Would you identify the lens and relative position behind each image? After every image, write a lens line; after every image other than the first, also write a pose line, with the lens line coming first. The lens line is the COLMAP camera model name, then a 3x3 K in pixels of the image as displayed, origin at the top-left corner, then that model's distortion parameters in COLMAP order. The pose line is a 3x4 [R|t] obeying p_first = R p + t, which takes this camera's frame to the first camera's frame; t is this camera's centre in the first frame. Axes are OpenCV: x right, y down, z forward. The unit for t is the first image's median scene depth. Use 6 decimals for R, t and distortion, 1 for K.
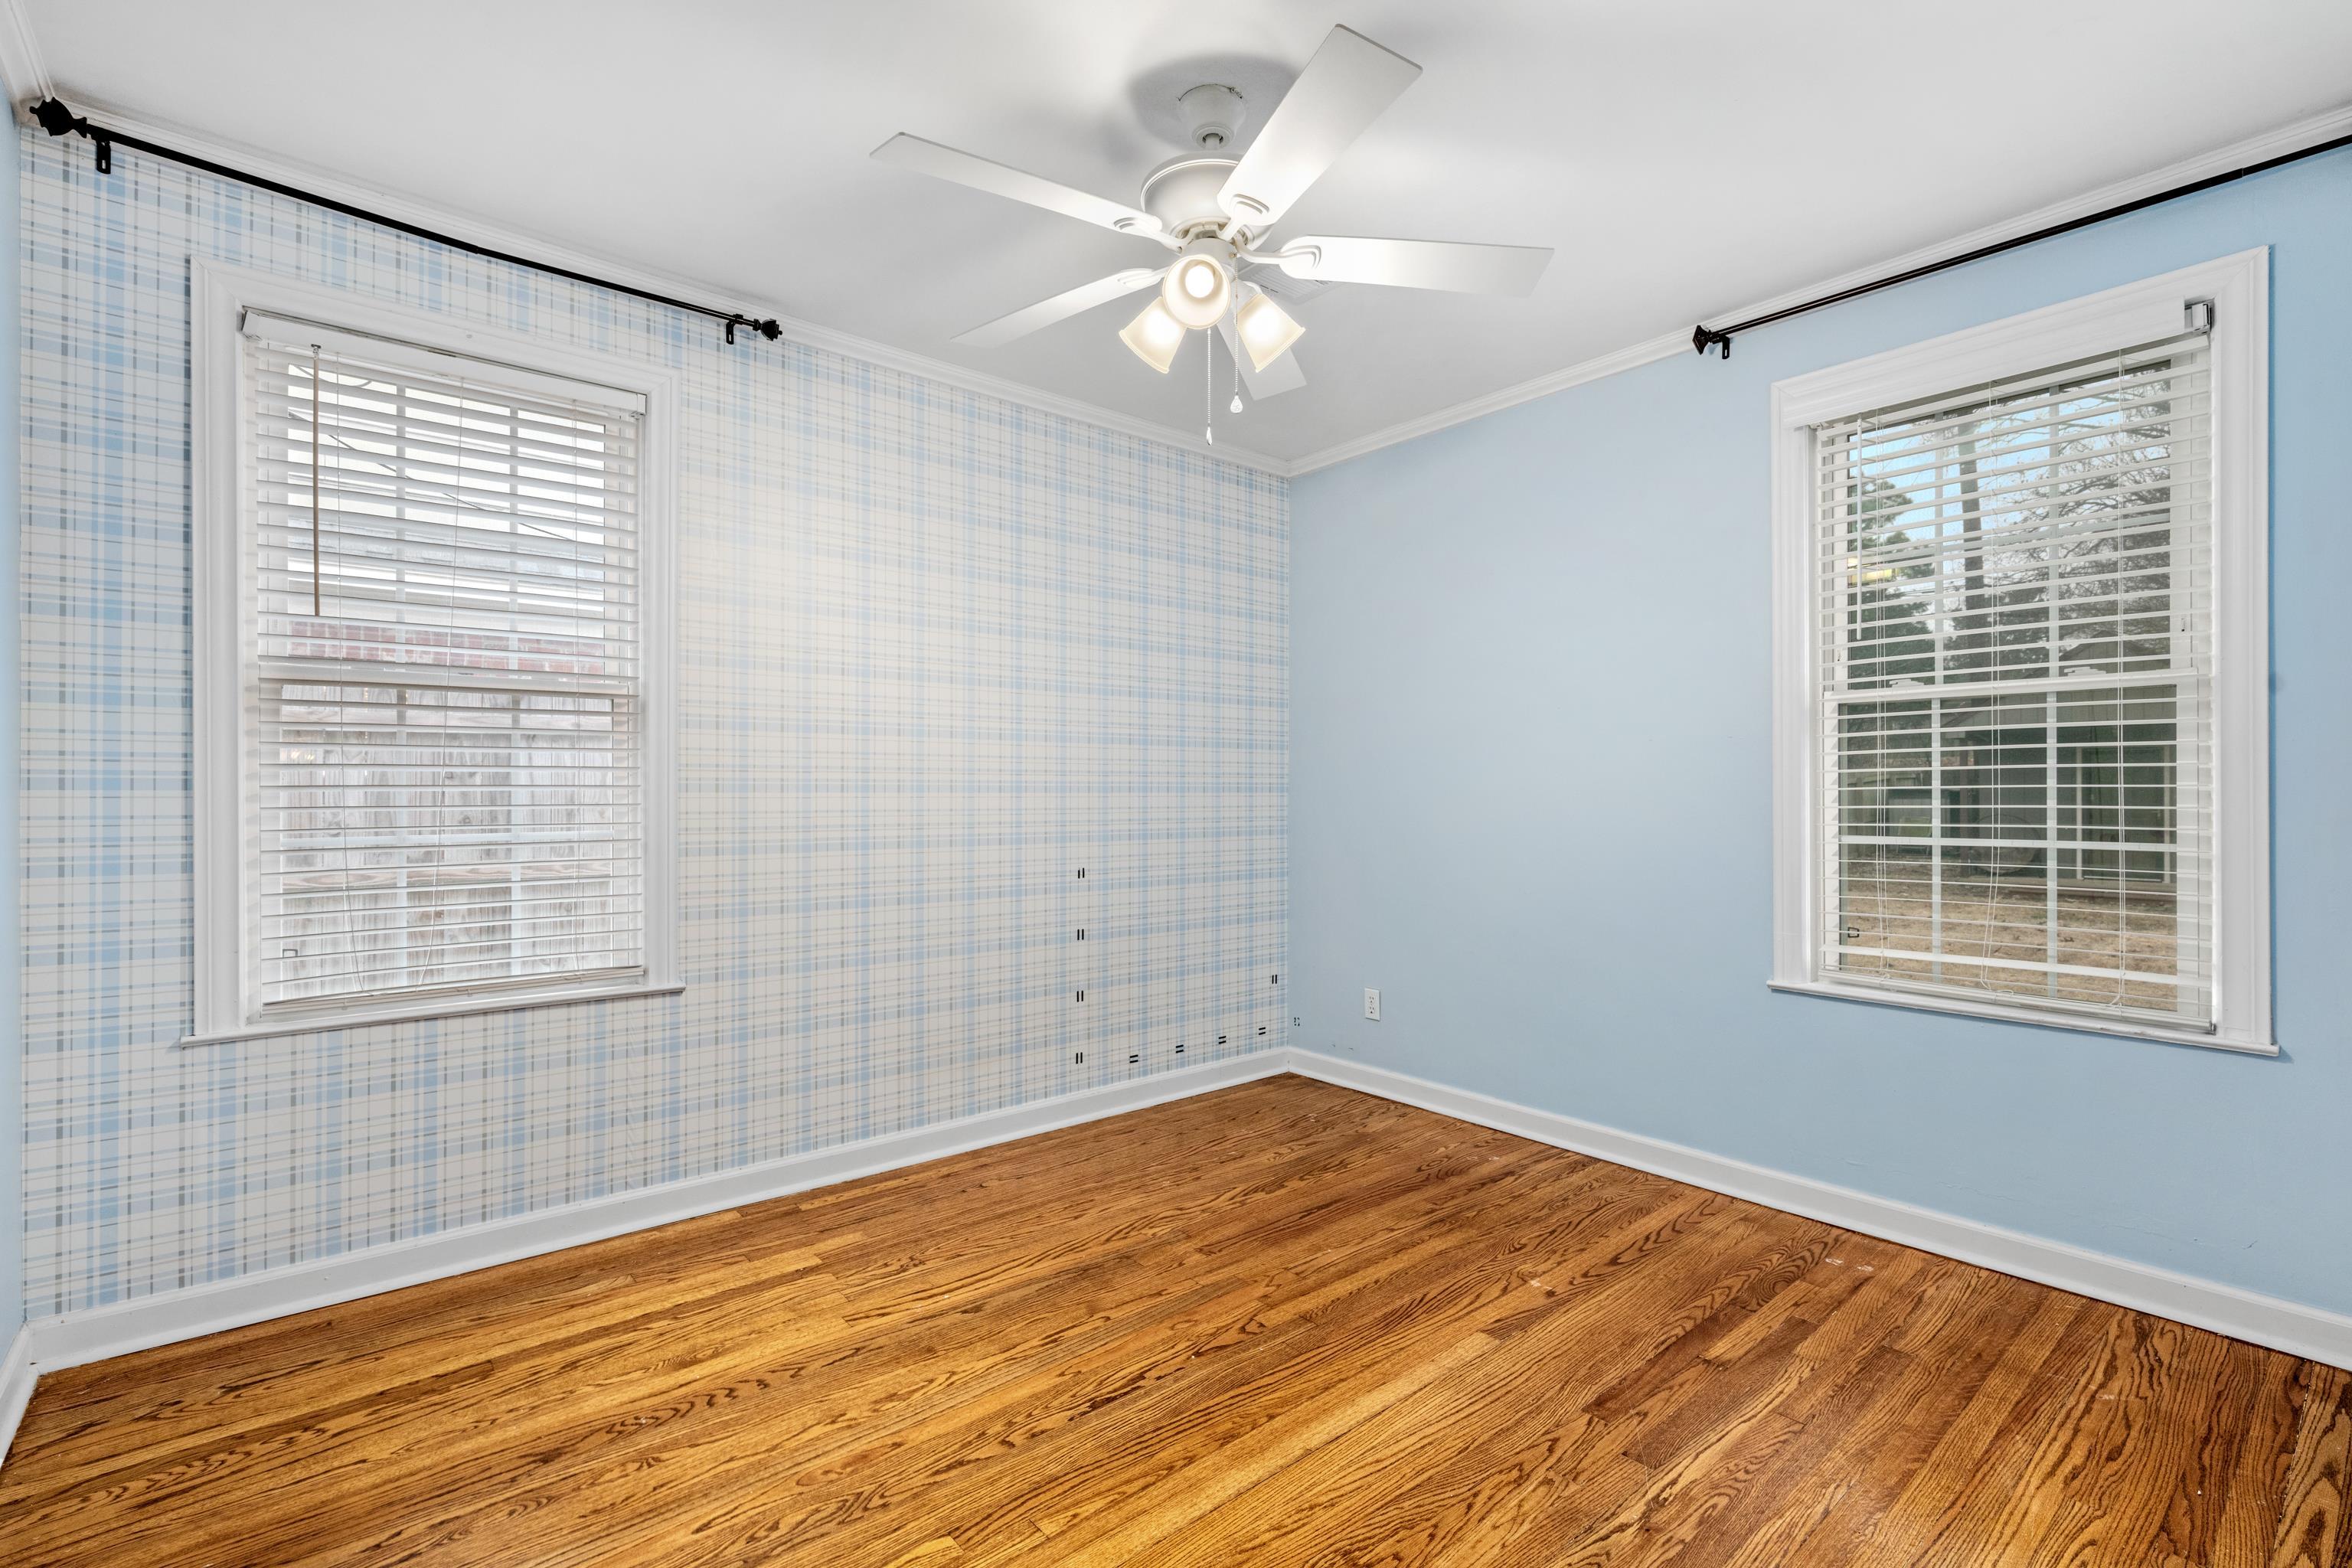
lens RADIAL K [[1063.2, 0, 1176.0], [0, 1063.2, 784.0], [0, 0, 1]] dist [0.001696, 0.000290]
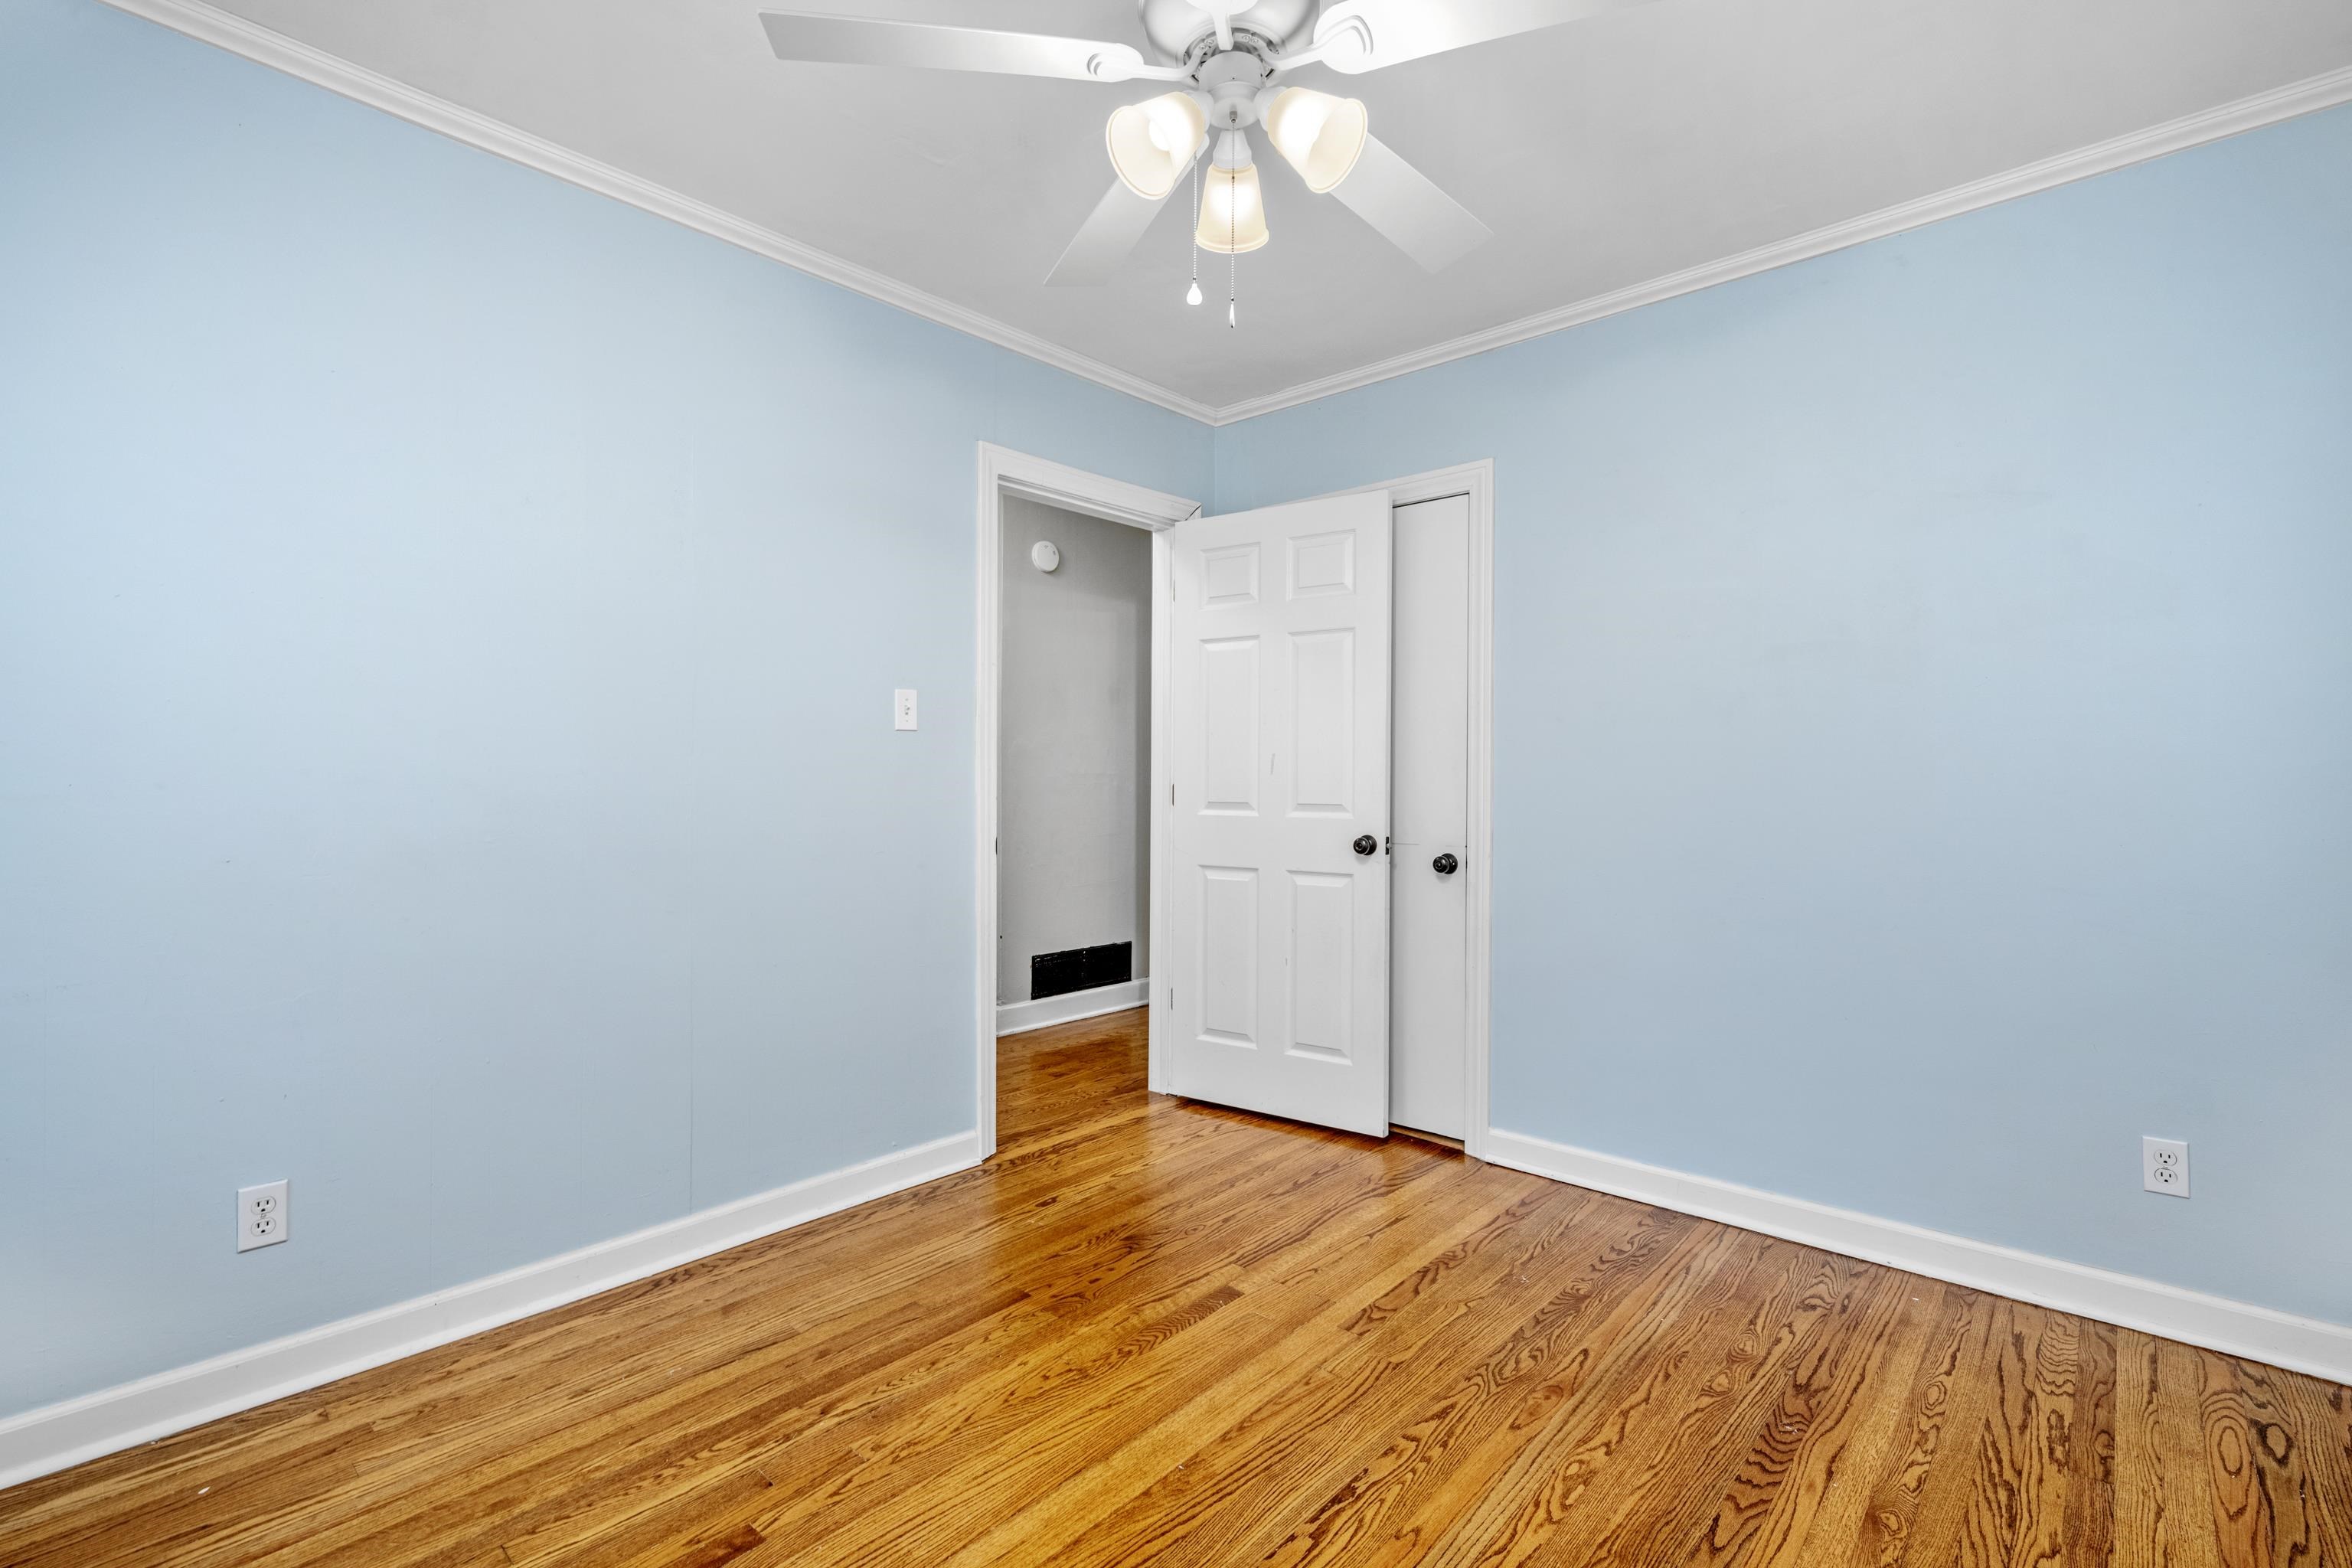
lens RADIAL K [[1063.2, 0, 1176.0], [0, 1063.2, 784.0], [0, 0, 1]] dist [0.001696, 0.000290]
pose [[-0.991054, -0.000976, -0.133459, 0.188893], [-0.001588, 0.999989, 0.004481, 0.007088], [0.133453, 0.004653, -0.991044, 1.928314]]
